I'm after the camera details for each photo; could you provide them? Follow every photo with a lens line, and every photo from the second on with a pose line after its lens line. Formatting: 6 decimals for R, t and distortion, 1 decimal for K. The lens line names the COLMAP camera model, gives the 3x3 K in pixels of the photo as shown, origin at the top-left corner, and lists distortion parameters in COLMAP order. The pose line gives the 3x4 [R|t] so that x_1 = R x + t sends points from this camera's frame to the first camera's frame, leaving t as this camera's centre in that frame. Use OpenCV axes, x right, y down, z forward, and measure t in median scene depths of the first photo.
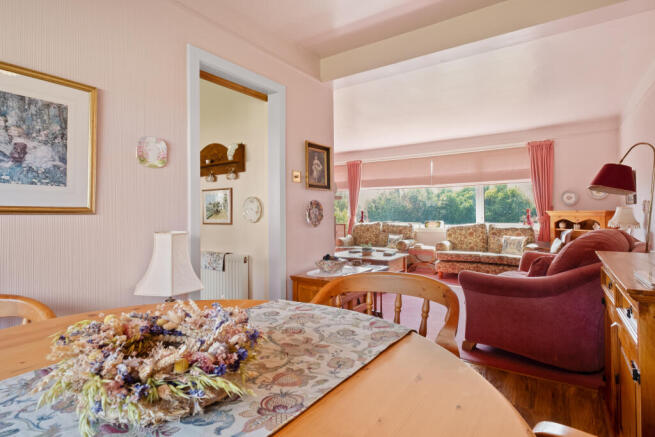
lens RADIAL K [[334.2, 0, 328.2], [0, 334.2, 209.7], [0, 0, 1]] dist [0.001295, 0.000355]
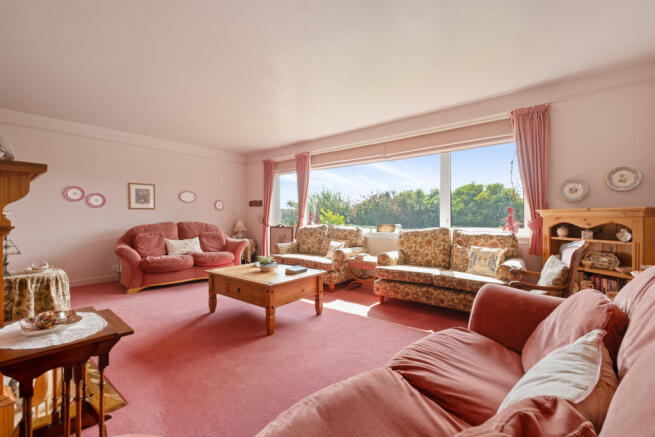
lens RADIAL K [[283.4, 0, 327.5], [0, 283.4, 218.5], [0, 0, 1]] dist [-0.000076, -0.000254]
pose [[0.997334, 0.009286, -0.072384, 0.260050], [-0.008474, 0.999898, 0.011520, 0.016280], [0.072483, -0.010876, 0.997310, 0.381622]]
